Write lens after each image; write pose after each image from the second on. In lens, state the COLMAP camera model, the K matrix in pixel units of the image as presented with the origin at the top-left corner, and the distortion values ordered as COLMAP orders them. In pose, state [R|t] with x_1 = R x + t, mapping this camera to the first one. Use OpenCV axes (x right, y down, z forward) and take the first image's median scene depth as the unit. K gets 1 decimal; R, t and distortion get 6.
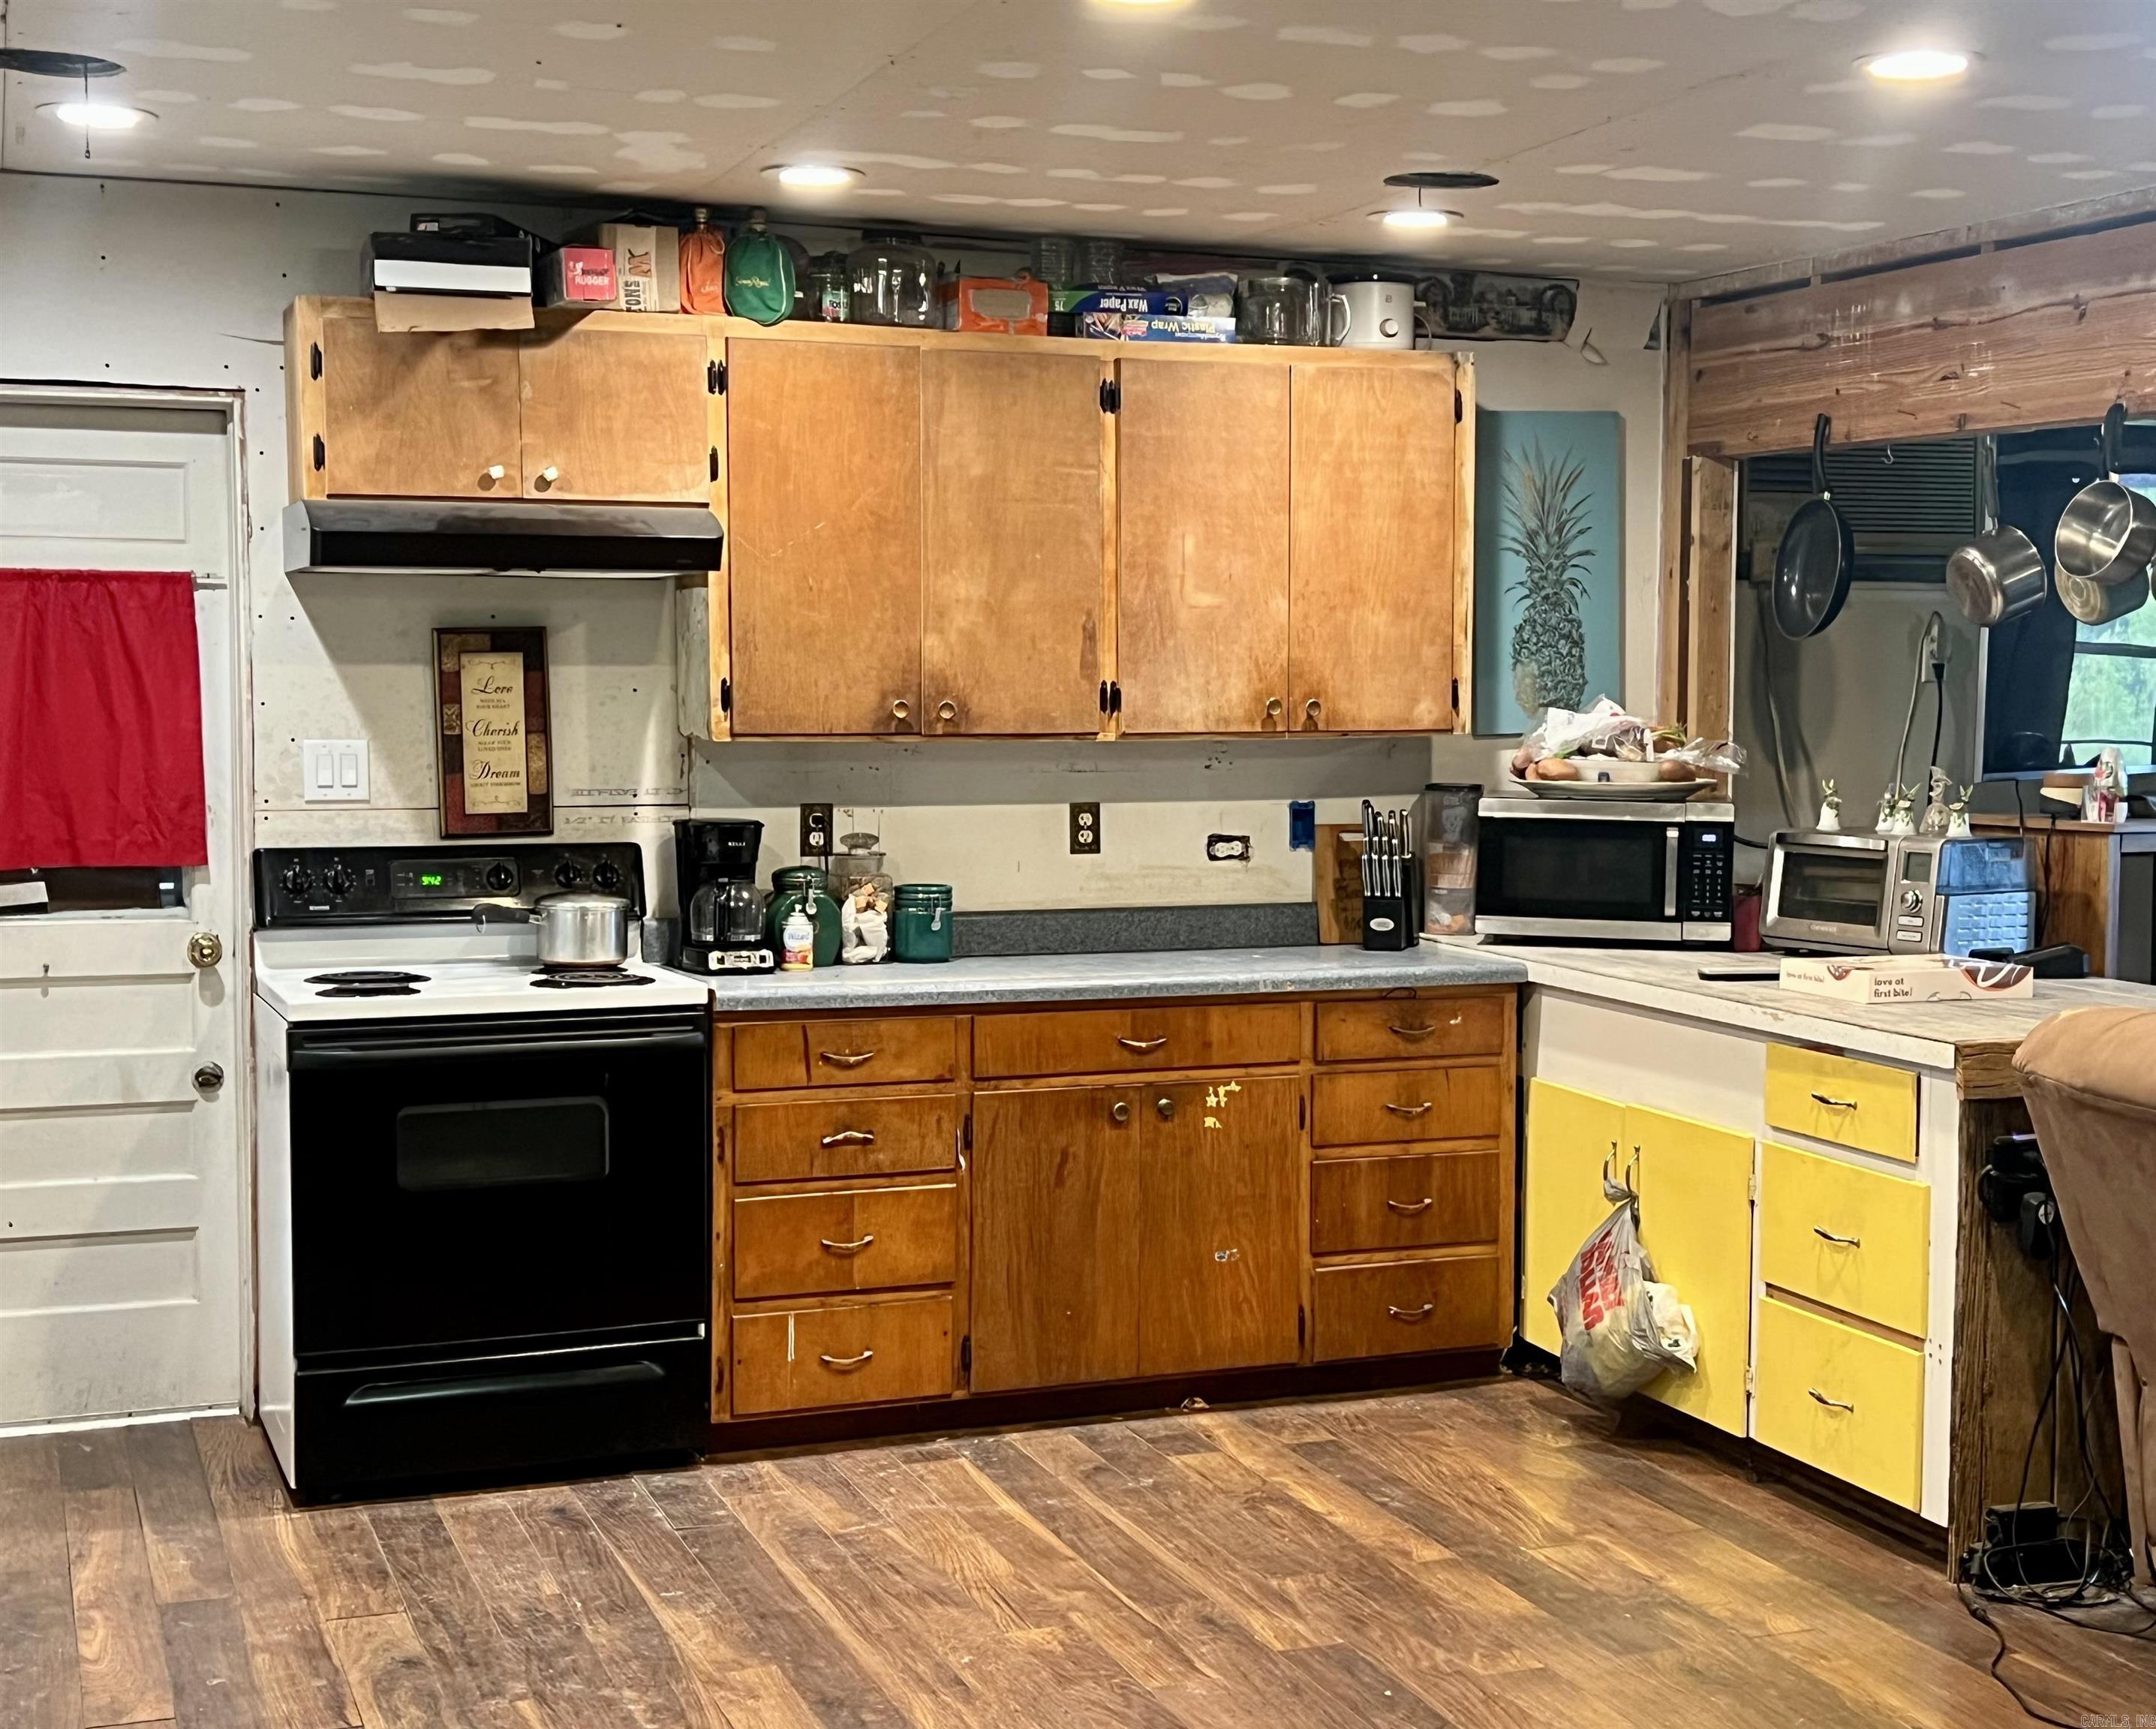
lens RADIAL K [[2968.8, 0, 1078.0], [0, 2968.8, 864.5], [0, 0, 1]] dist [0.232672, -0.793809]
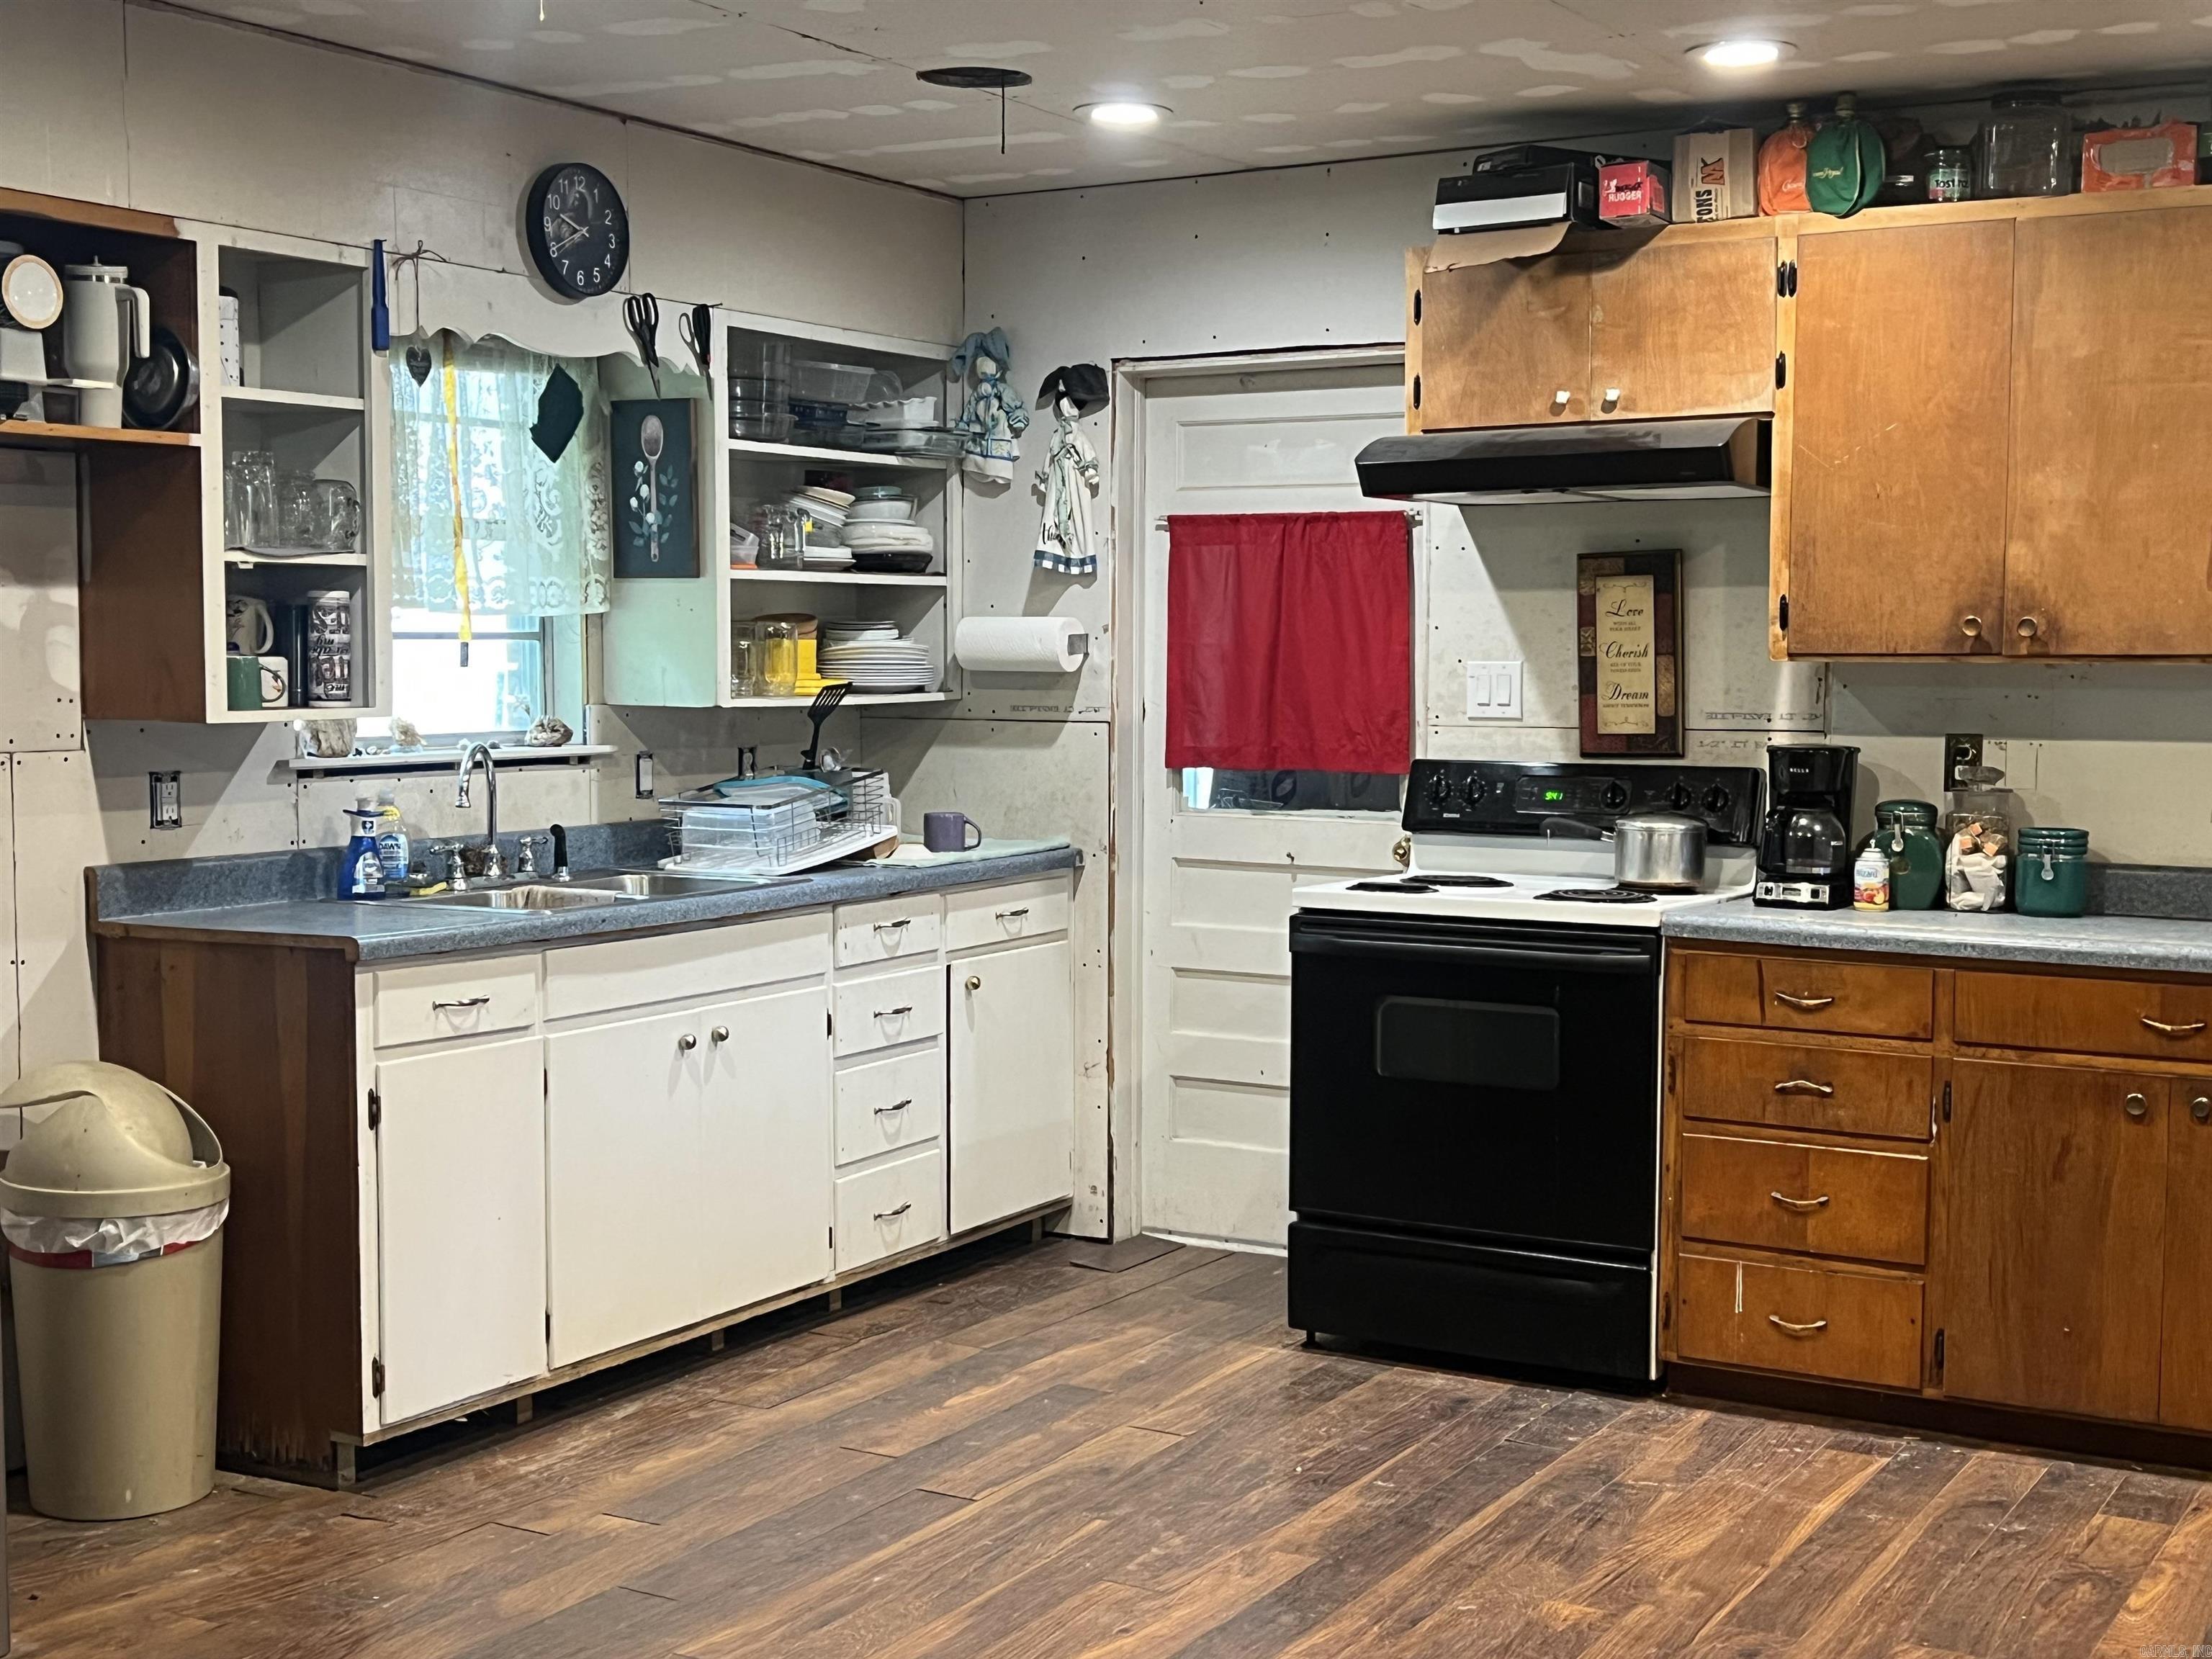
lens RADIAL K [[2774.4, 0, 1106.9], [0, 2774.4, 837.3], [0, 0, 1]] dist [0.191386, -0.496814]
pose [[0.618731, 0.052644, -0.783837, 0.461242], [-0.054758, 0.998216, 0.023818, 0.005294], [0.783693, 0.028185, 0.620509, 0.282698]]
